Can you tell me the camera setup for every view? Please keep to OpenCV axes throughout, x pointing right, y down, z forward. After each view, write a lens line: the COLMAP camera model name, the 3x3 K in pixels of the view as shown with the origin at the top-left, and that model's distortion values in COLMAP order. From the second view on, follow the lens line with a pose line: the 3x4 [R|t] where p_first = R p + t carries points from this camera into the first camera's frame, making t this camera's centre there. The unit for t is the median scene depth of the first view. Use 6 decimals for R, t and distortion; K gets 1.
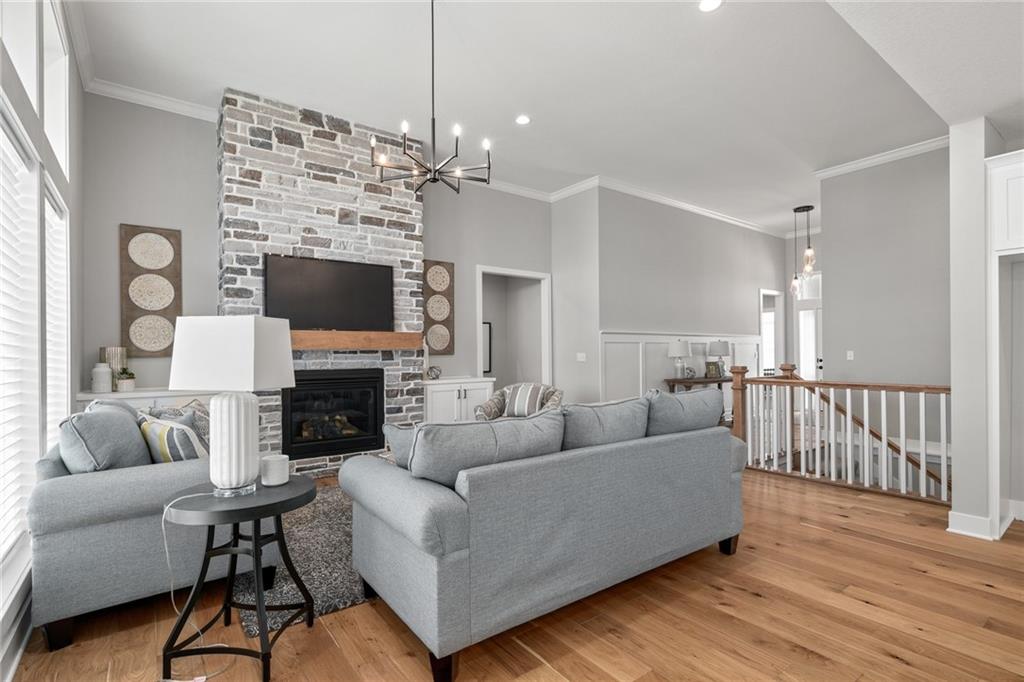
lens RADIAL K [[491.4, 0, 510.4], [0, 491.4, 349.5], [0, 0, 1]] dist [0.001316, 0.000266]
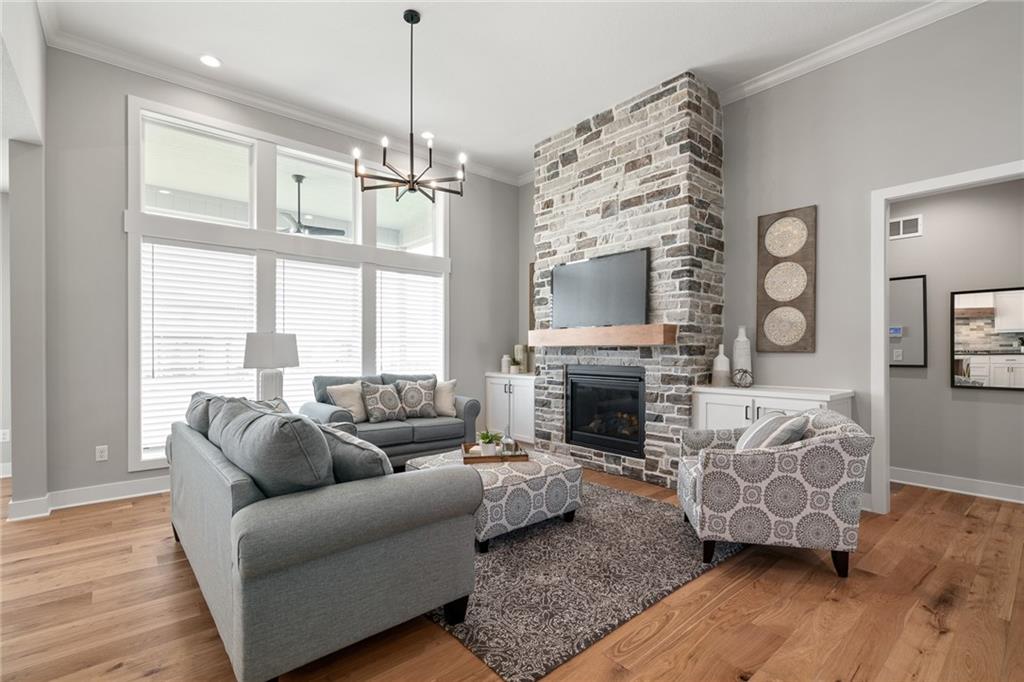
lens RADIAL K [[464.5, 0, 509.1], [0, 464.5, 350.2], [0, 0, 1]] dist [-0.003642, -0.000813]
pose [[0.068814, 0.009004, -0.997589, 0.553278], [0.005850, 0.999938, 0.009429, -0.001061], [0.997612, -0.006485, 0.068758, 0.717722]]
